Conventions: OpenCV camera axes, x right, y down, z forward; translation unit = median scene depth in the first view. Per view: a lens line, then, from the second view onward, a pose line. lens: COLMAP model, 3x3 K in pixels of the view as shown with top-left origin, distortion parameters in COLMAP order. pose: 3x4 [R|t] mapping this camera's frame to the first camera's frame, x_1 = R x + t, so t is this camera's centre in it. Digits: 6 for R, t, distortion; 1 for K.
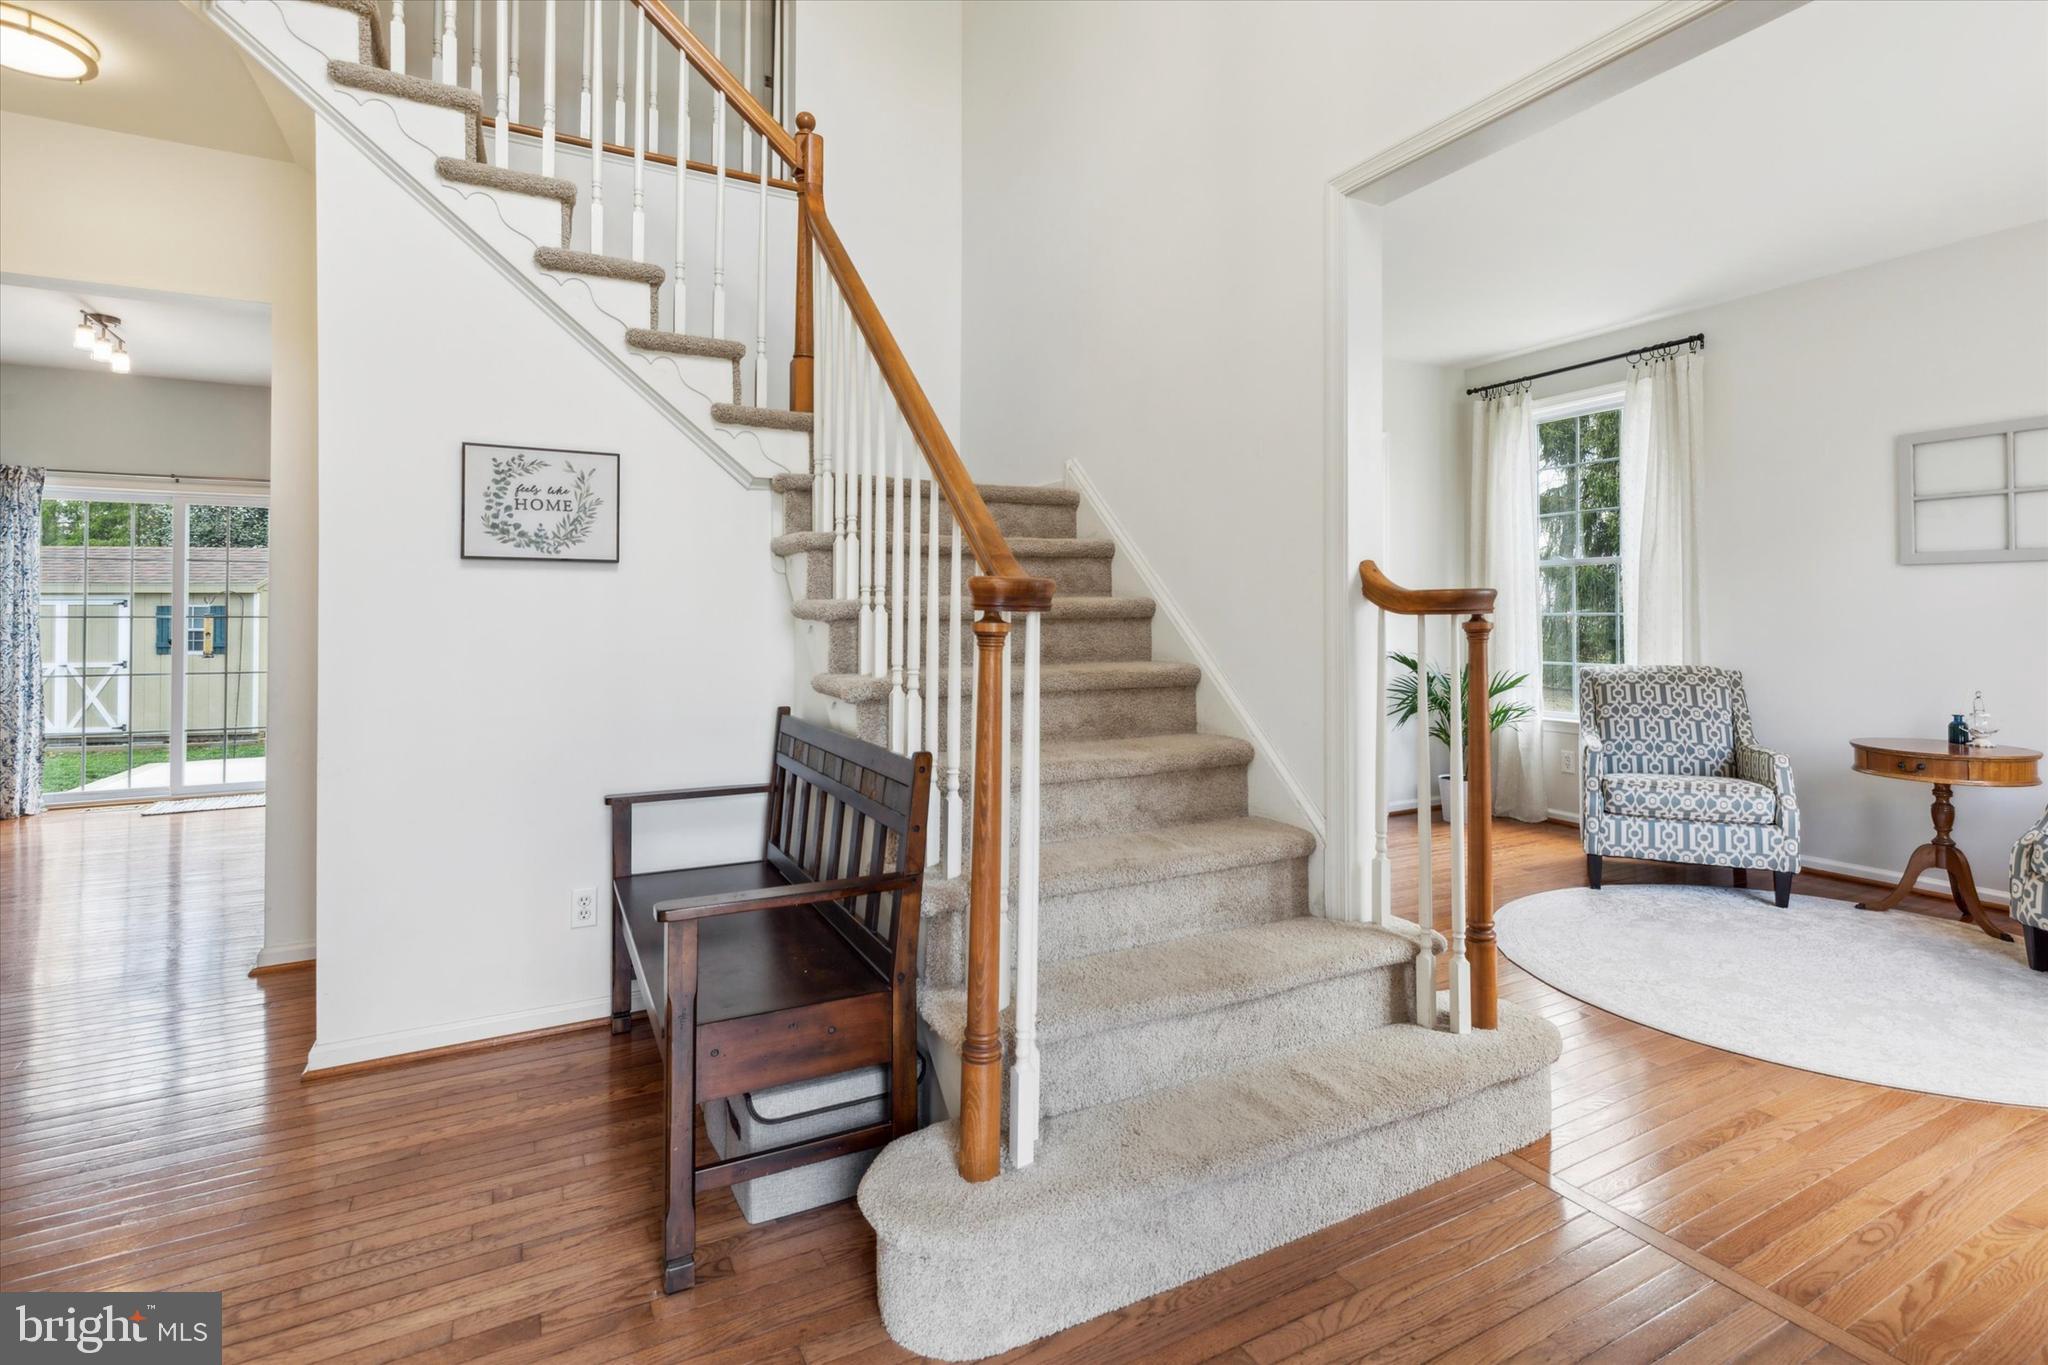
lens RADIAL K [[956.9, 0, 1070.0], [0, 956.9, 610.4], [0, 0, 1]] dist [0.010097, 0.000138]
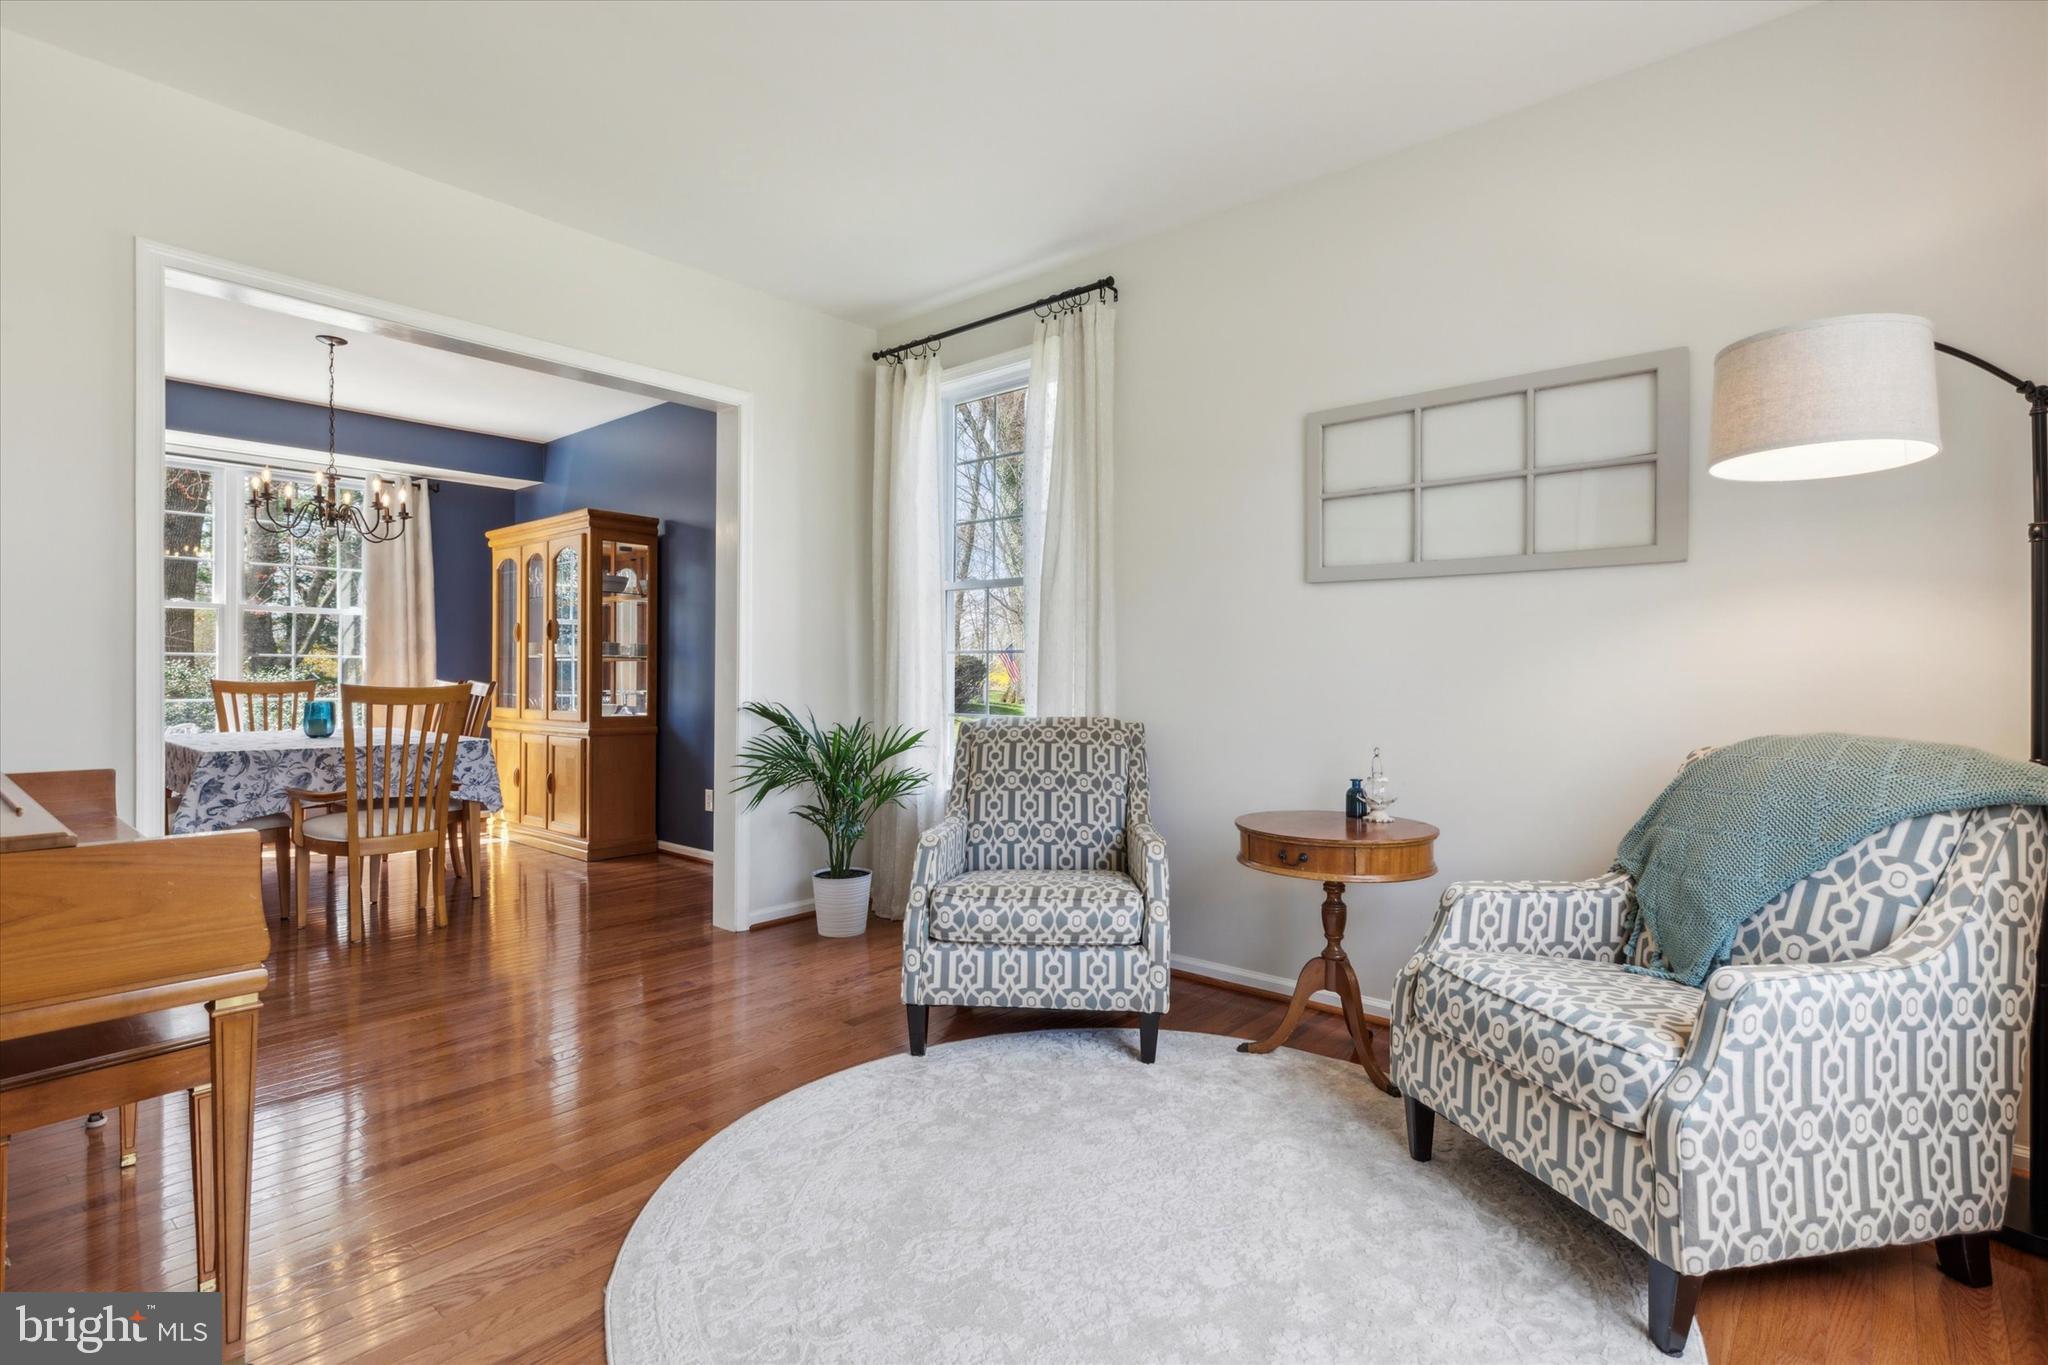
lens RADIAL K [[956.9, 0, 1022.6], [0, 956.9, 681.9], [0, 0, 1]] dist [0.010097, 0.000138]
pose [[0.942915, 0.003528, 0.333016, 0.401344], [-0.008969, 0.999850, 0.014803, 0.022408], [-0.332913, -0.016945, 0.942805, 0.362473]]
